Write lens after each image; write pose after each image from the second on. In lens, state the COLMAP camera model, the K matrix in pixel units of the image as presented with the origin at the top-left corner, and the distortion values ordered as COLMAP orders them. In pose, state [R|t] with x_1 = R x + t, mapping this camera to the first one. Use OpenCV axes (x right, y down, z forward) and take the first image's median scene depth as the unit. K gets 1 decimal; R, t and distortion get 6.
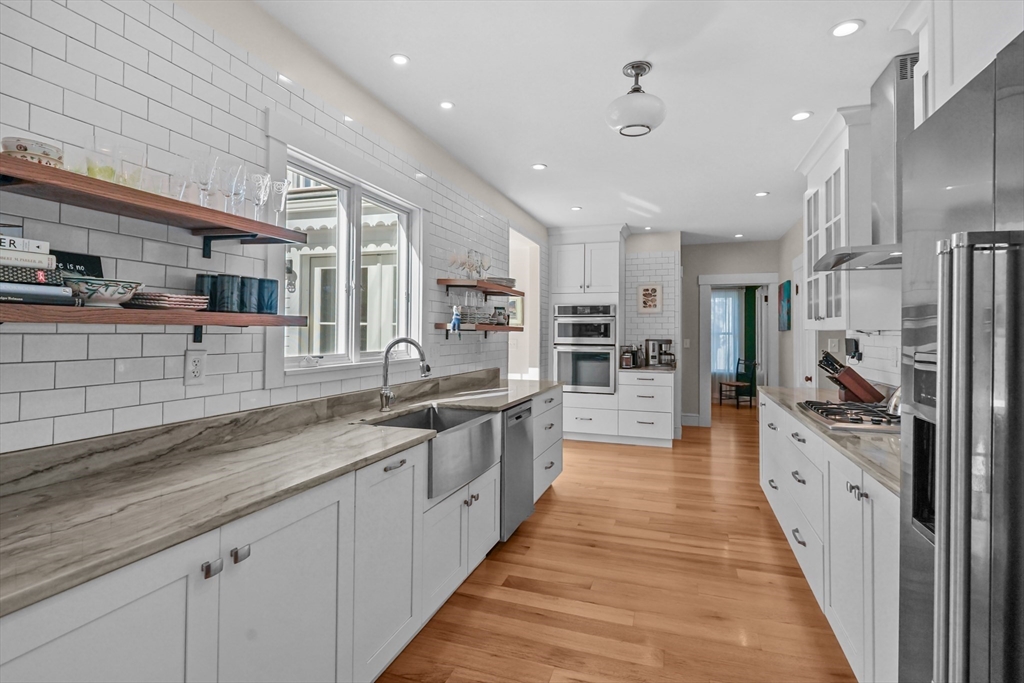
lens RADIAL K [[496.5, 0, 529.2], [0, 496.5, 324.8], [0, 0, 1]] dist [0.006580, -0.006229]
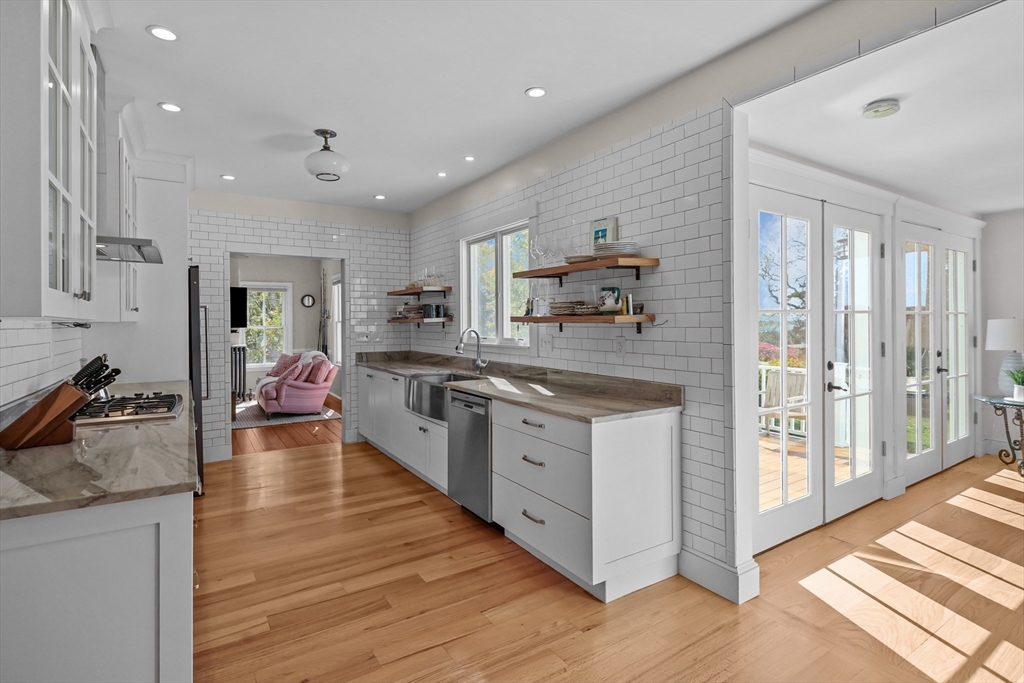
lens RADIAL K [[496.5, 0, 490.8], [0, 496.5, 316.5], [0, 0, 1]] dist [0.006580, -0.006229]
pose [[-0.662826, -0.015205, -0.748619, 0.680296], [0.009547, 0.999541, -0.028754, 0.026137], [0.748713, -0.026206, -0.662376, 1.605540]]
